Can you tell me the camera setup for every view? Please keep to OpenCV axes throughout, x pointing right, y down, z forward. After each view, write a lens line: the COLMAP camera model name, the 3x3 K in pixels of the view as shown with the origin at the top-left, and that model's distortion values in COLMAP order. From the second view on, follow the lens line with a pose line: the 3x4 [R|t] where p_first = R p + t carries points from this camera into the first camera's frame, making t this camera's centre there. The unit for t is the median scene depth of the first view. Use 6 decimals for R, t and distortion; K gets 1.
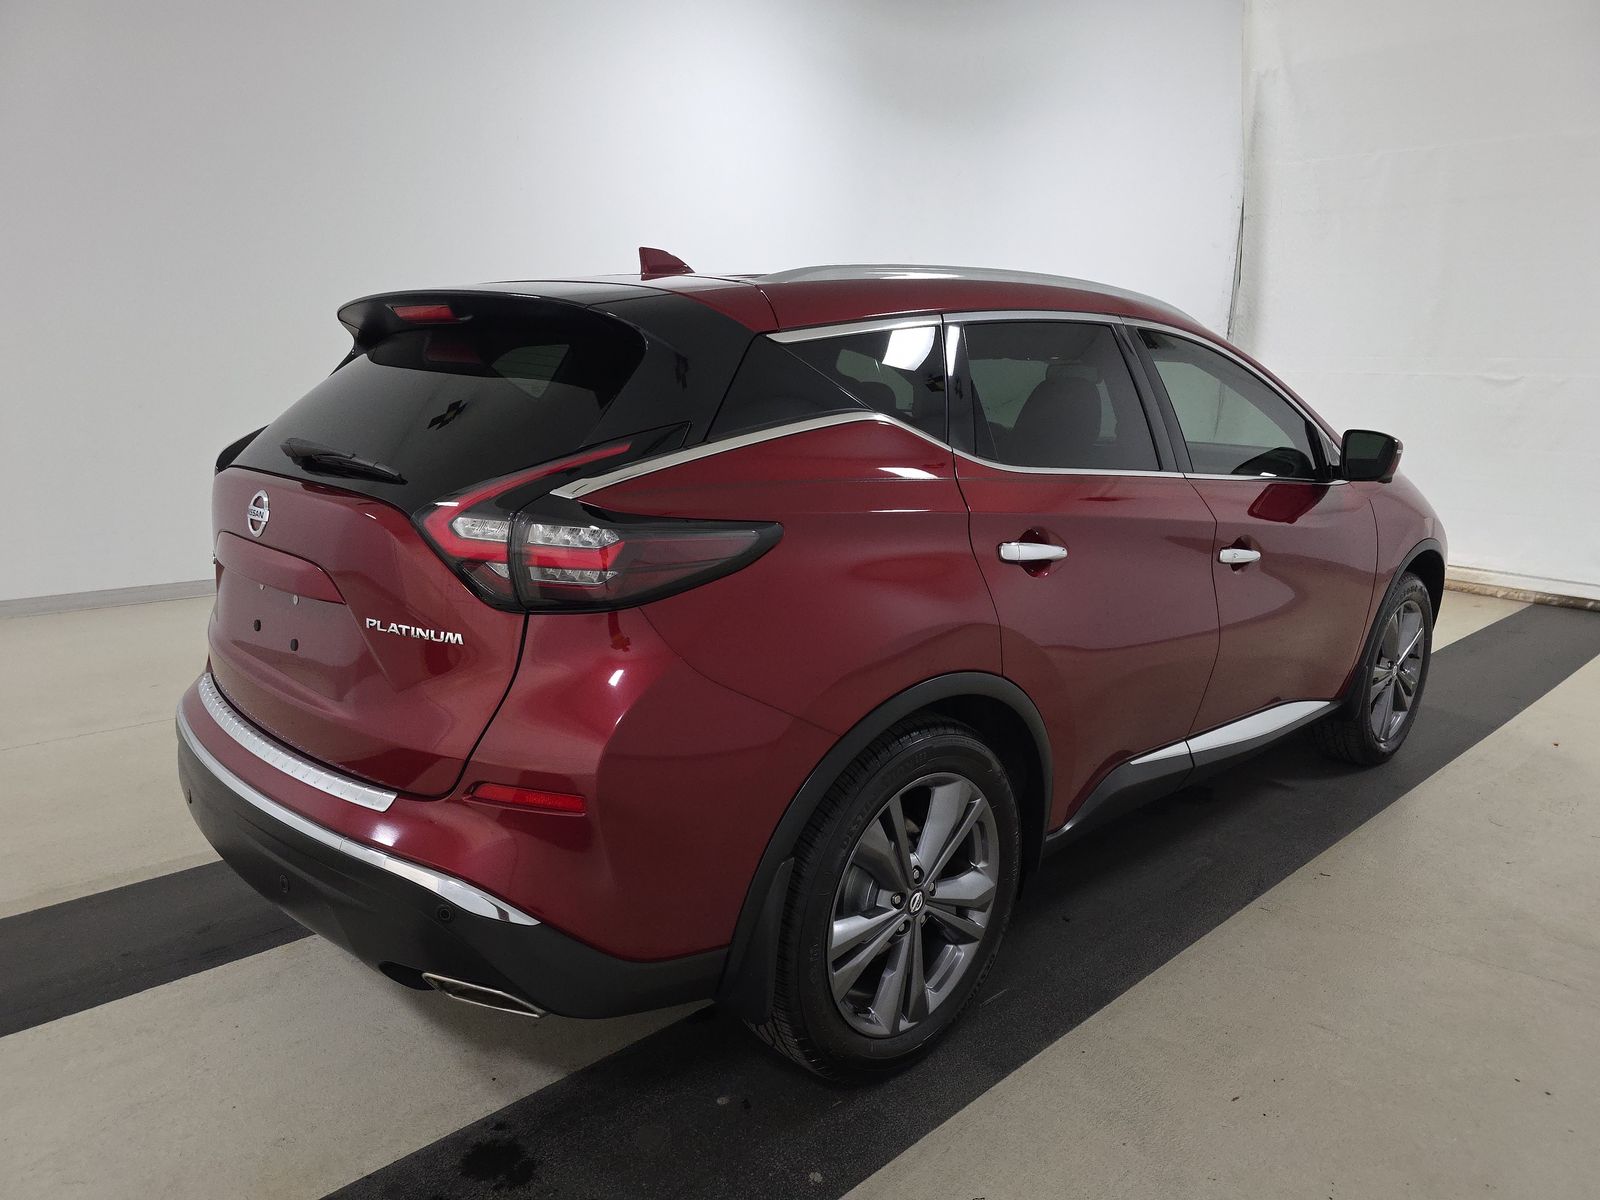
lens RADIAL K [[1087.8, 0, 800.9], [0, 1087.8, 611.9], [0, 0, 1]] dist [0.006929, 0.002519]
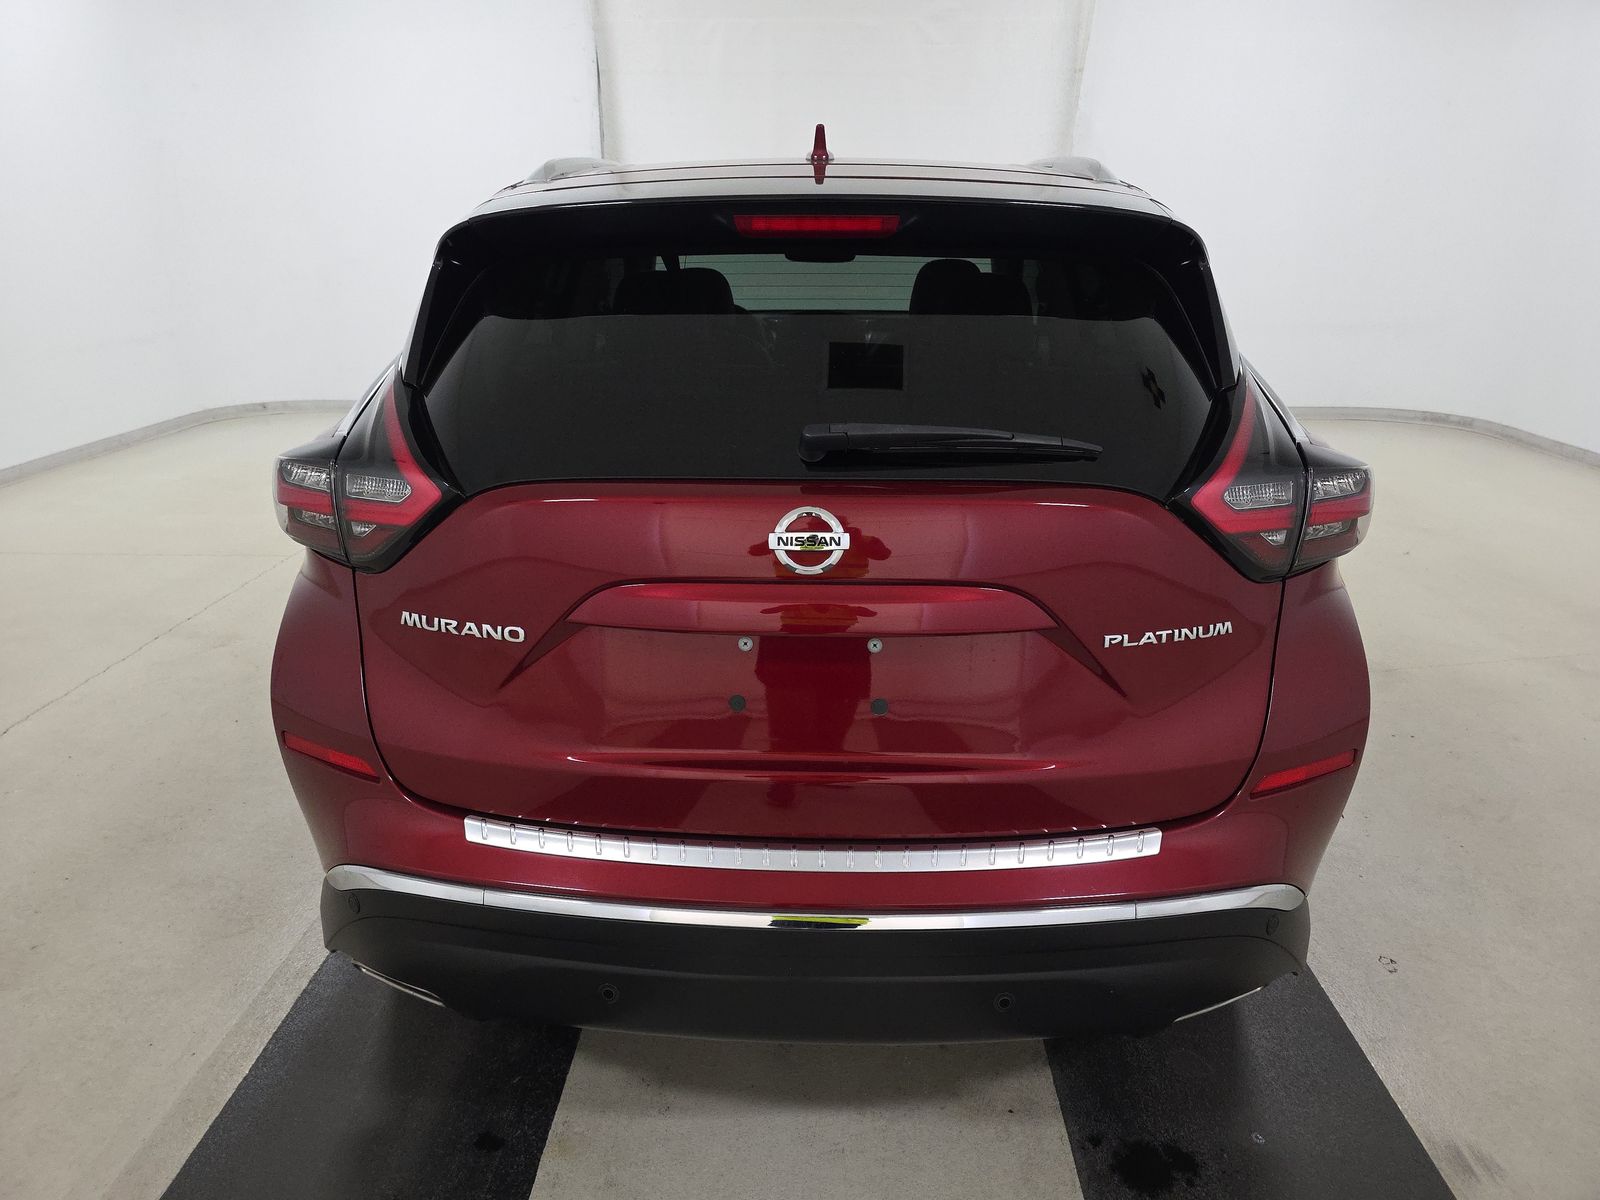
lens RADIAL K [[1087.8, 0, 799.2], [0, 1087.8, 596.2], [0, 0, 1]] dist [0.006929, 0.002519]
pose [[0.725420, -0.236981, 0.646224, -0.910048], [0.159224, 0.971172, 0.177408, -0.168888], [-0.669637, -0.025801, 0.742240, 0.482815]]
